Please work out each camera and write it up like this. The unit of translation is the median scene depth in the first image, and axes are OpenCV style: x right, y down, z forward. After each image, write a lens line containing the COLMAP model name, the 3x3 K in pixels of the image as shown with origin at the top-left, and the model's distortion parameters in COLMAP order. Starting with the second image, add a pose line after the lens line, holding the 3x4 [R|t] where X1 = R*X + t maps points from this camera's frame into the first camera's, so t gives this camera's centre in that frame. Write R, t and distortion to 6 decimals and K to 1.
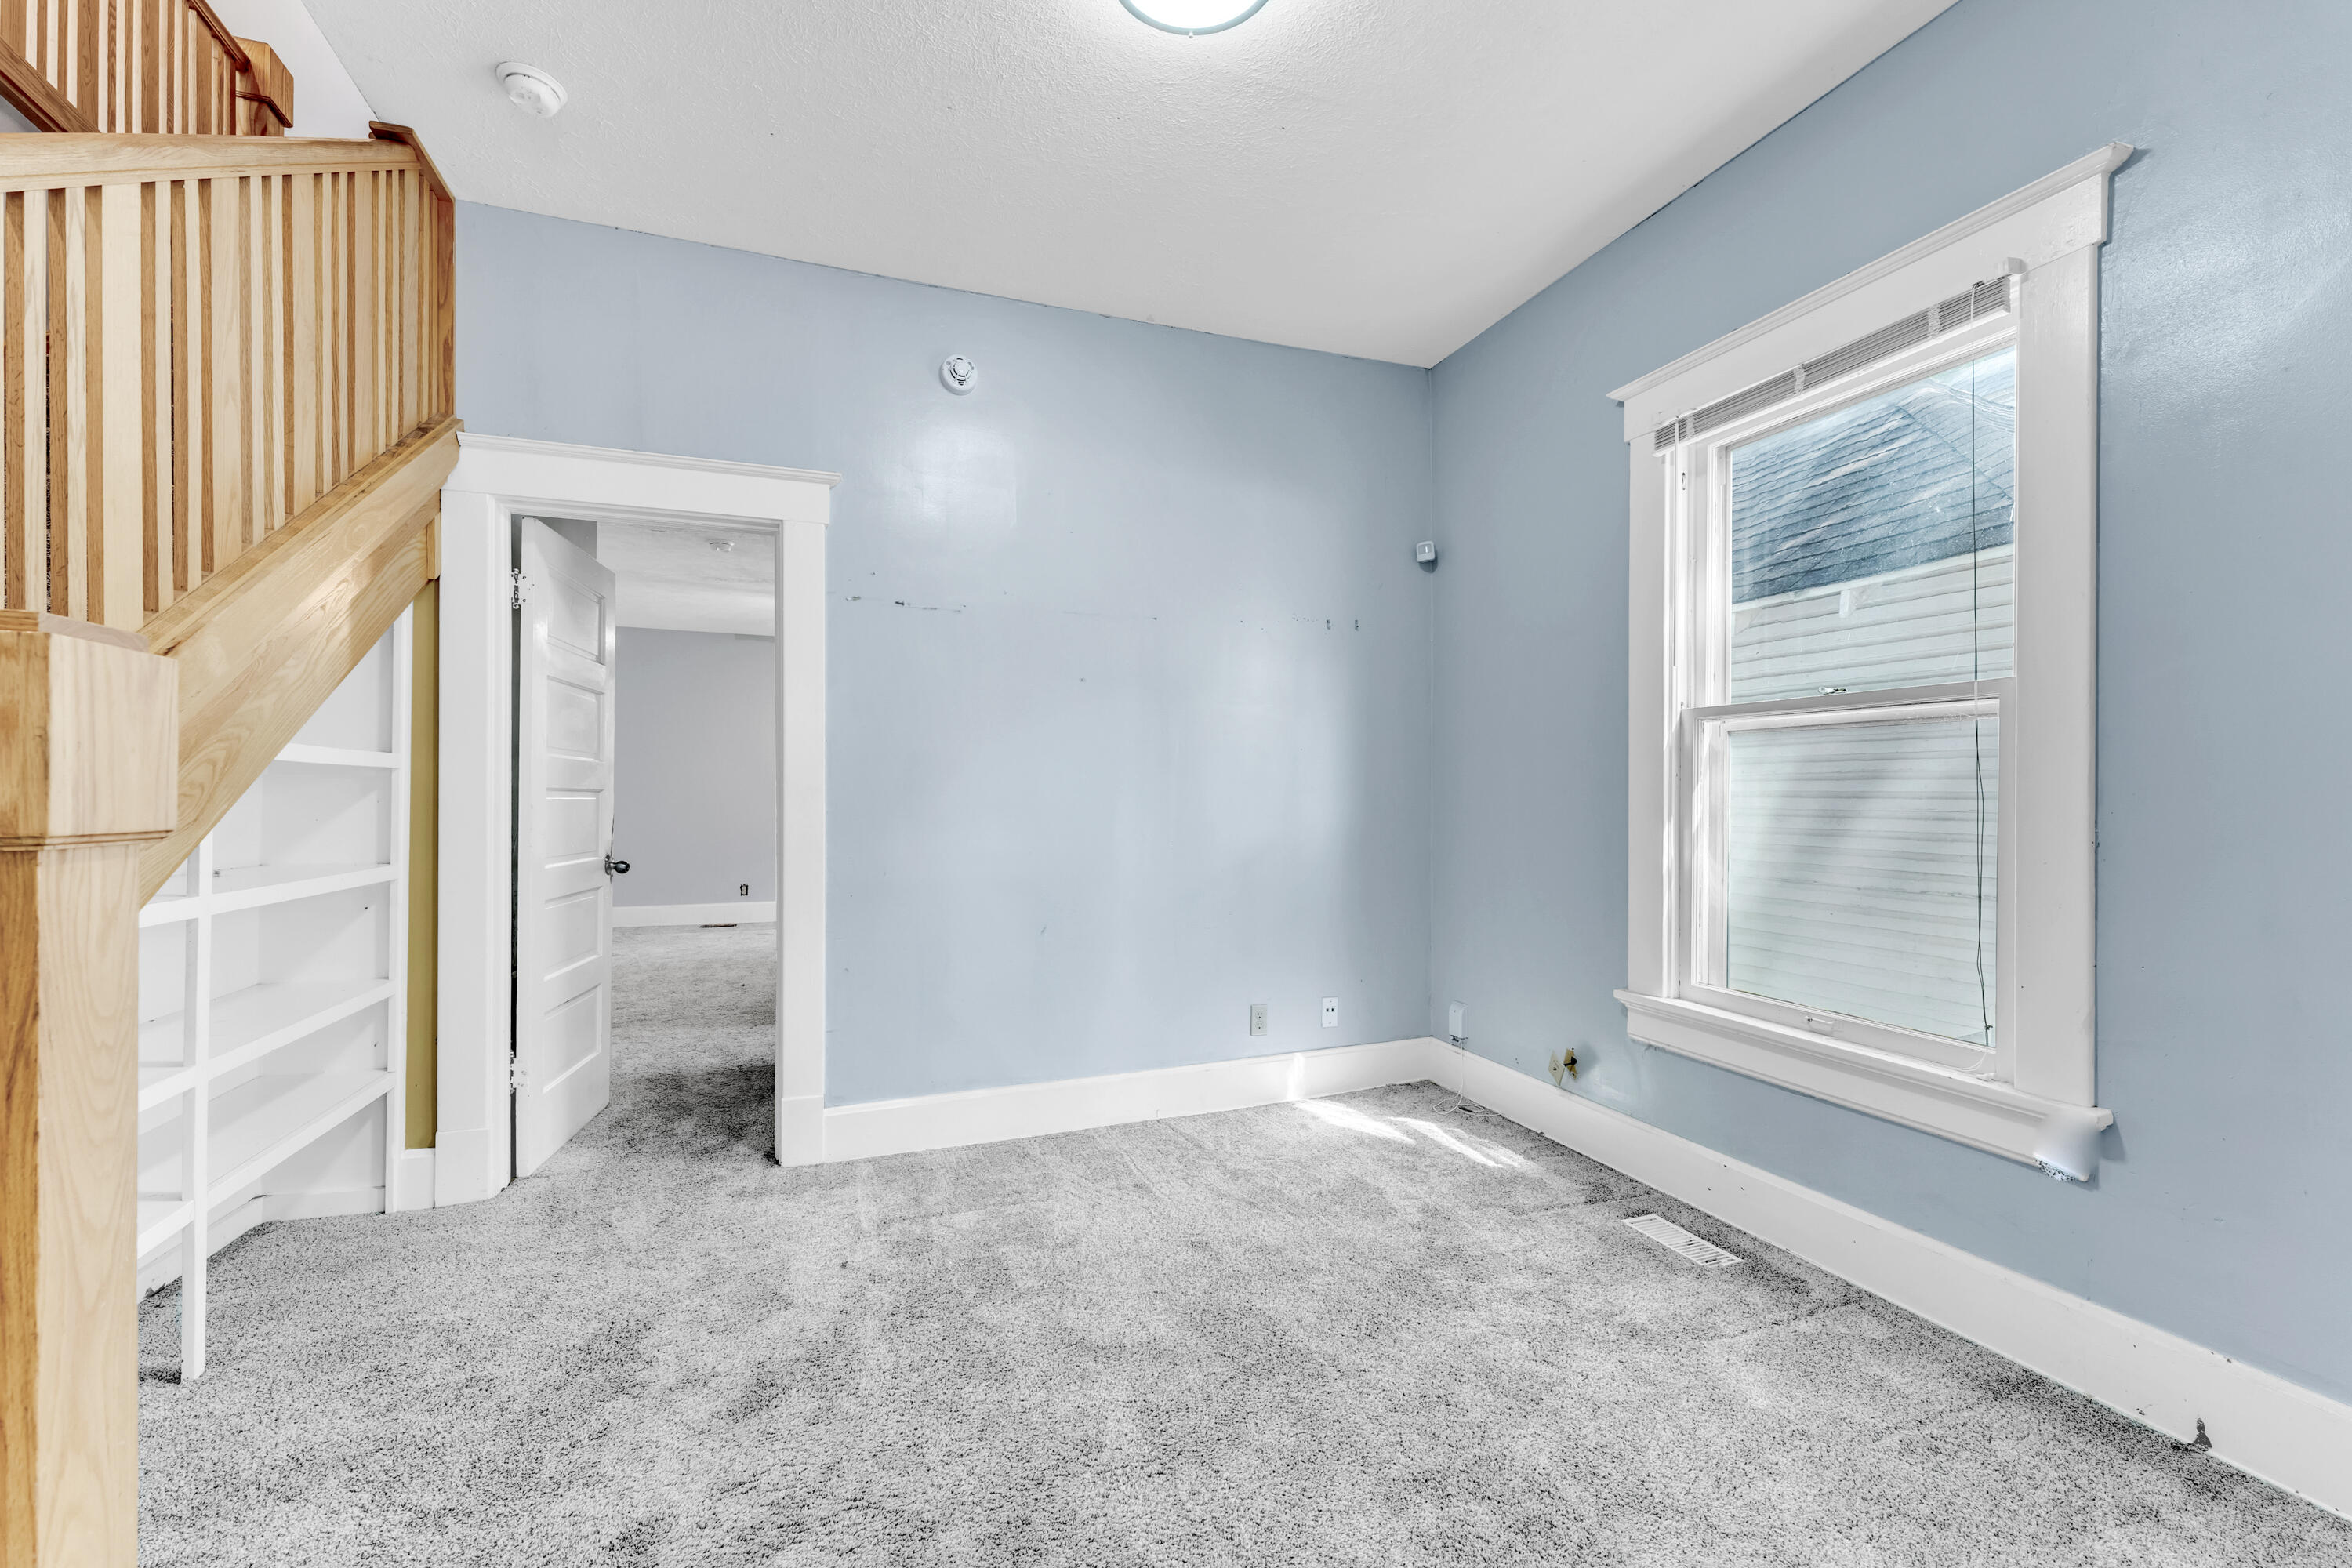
lens RADIAL K [[959.0, 0, 1169.1], [0, 959.0, 790.1], [0, 0, 1]] dist [-0.002649, -0.000179]
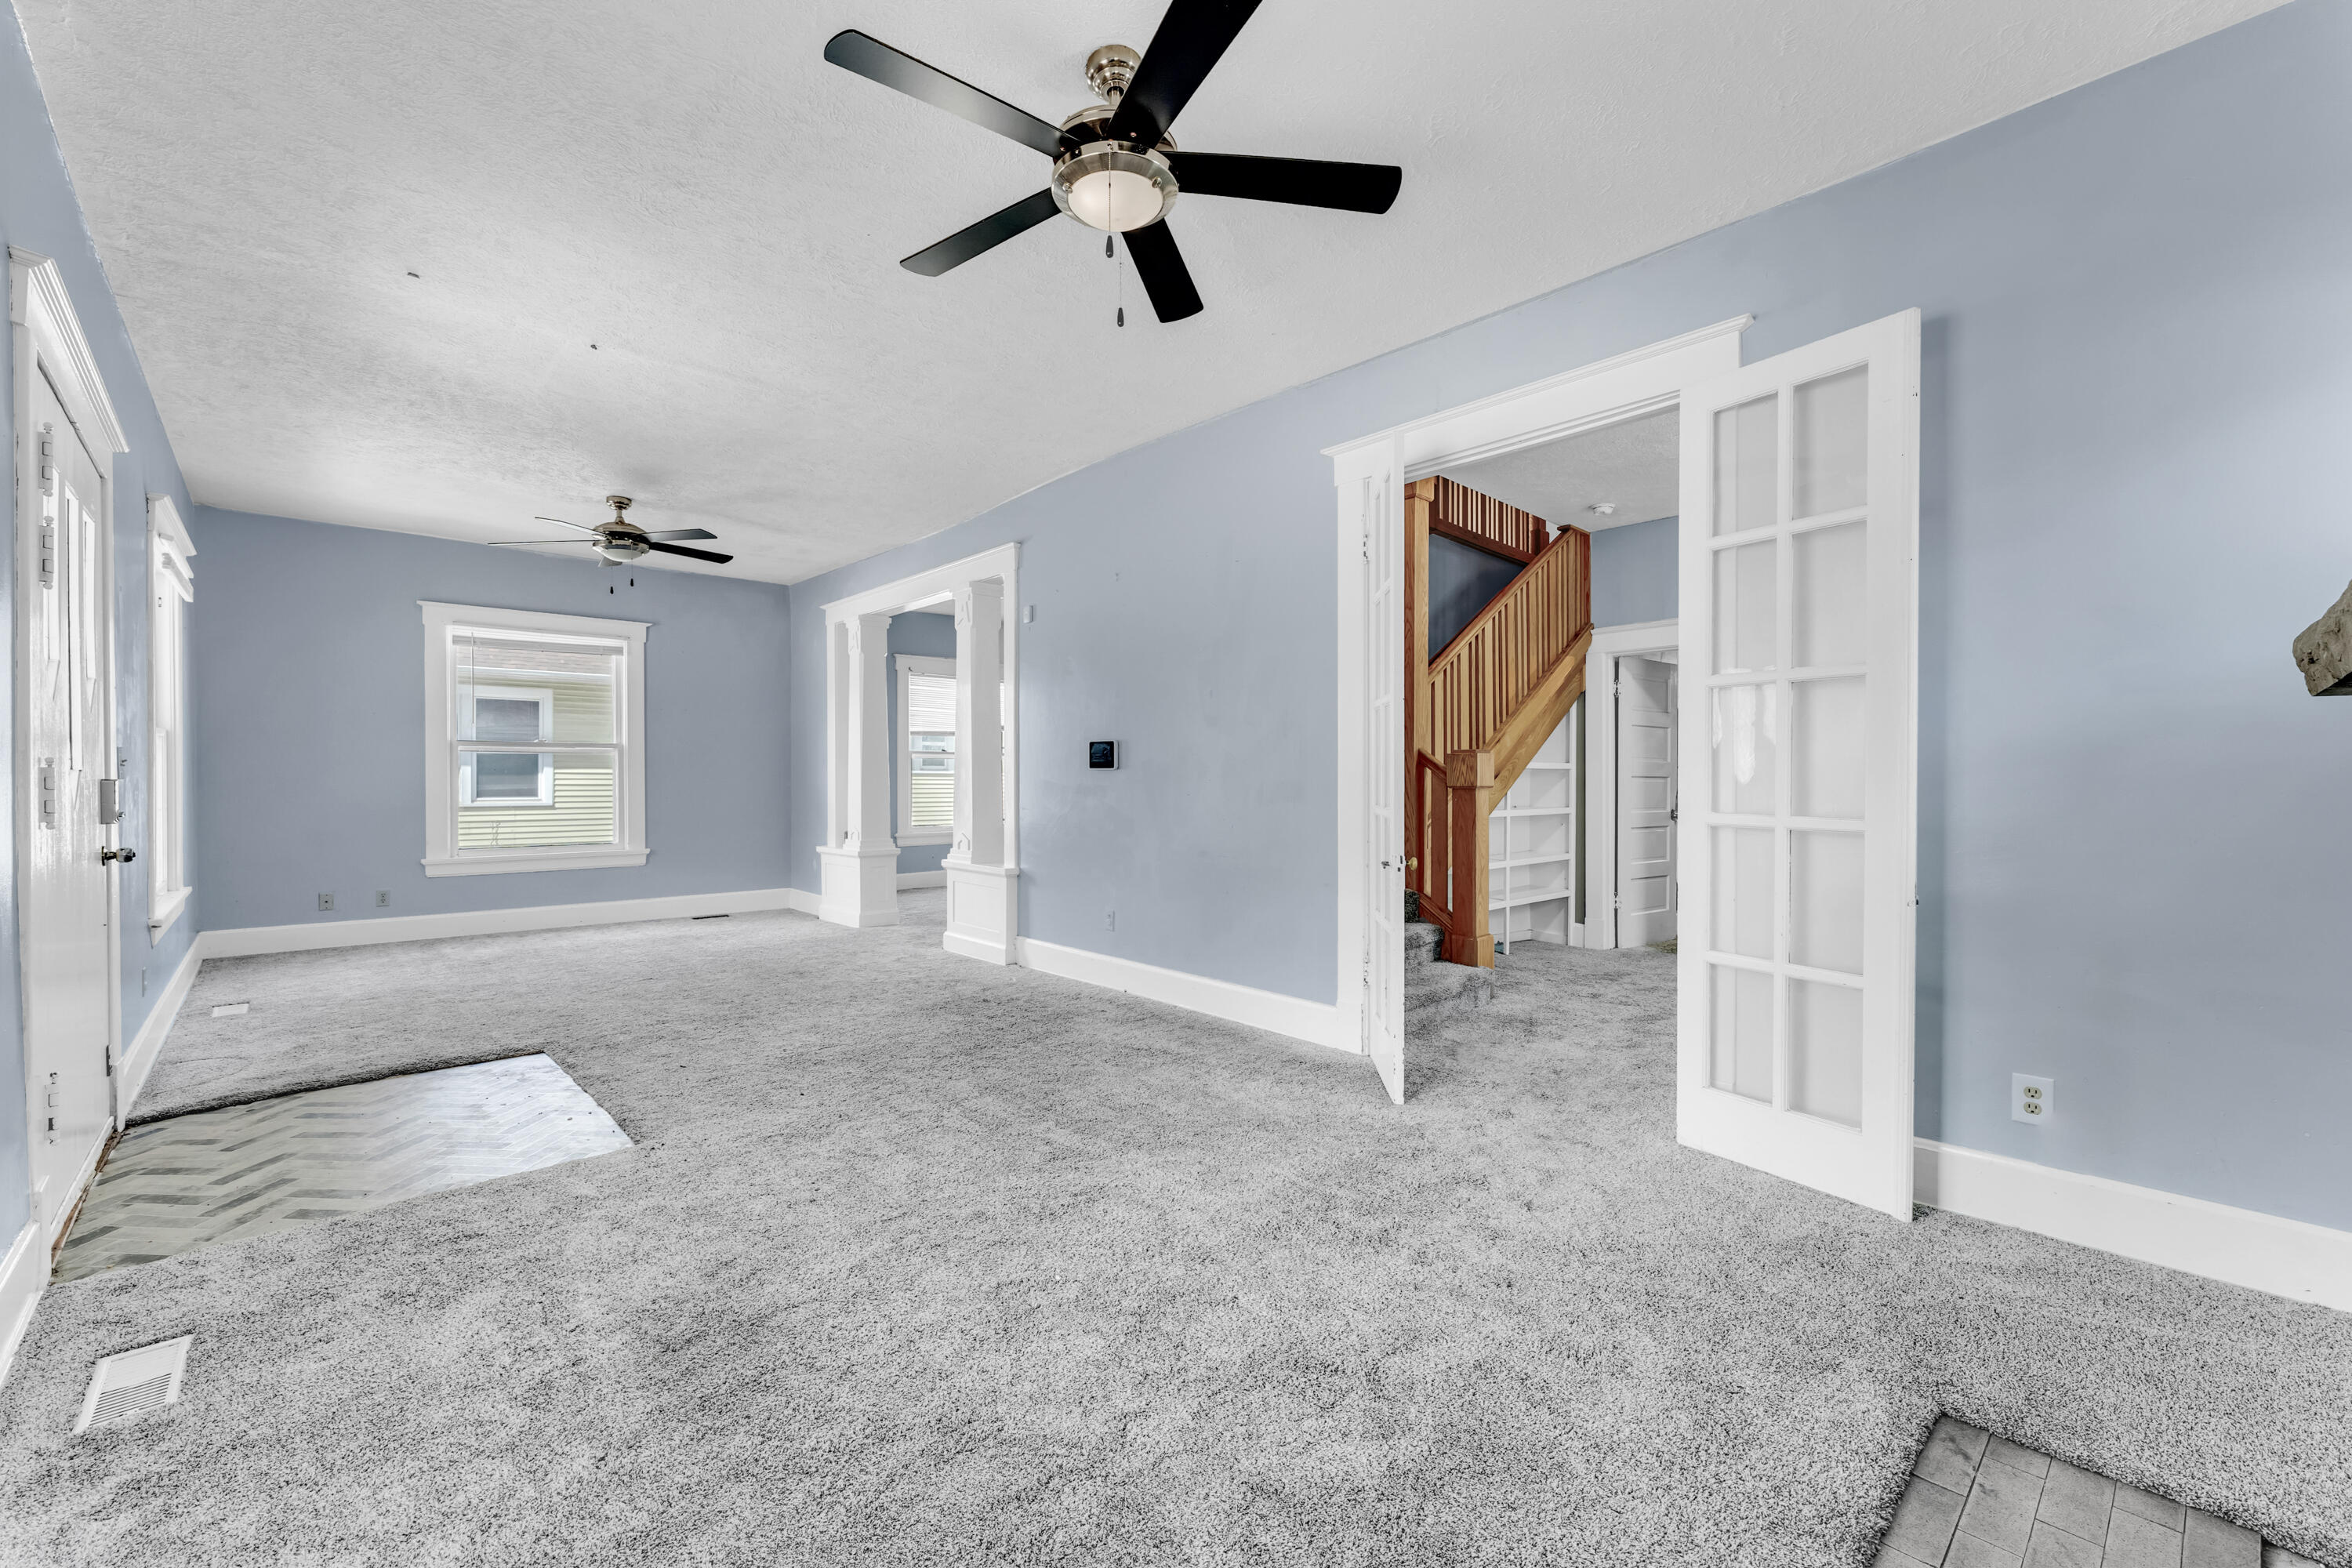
lens RADIAL K [[959.0, 0, 1165.7], [0, 959.0, 781.5], [0, 0, 1]] dist [-0.002649, -0.000179]
pose [[0.386457, 0.002814, -0.922303, 1.119707], [0.004412, 0.999978, 0.004900, -0.006778], [0.922297, -0.005963, 0.386436, -0.967584]]
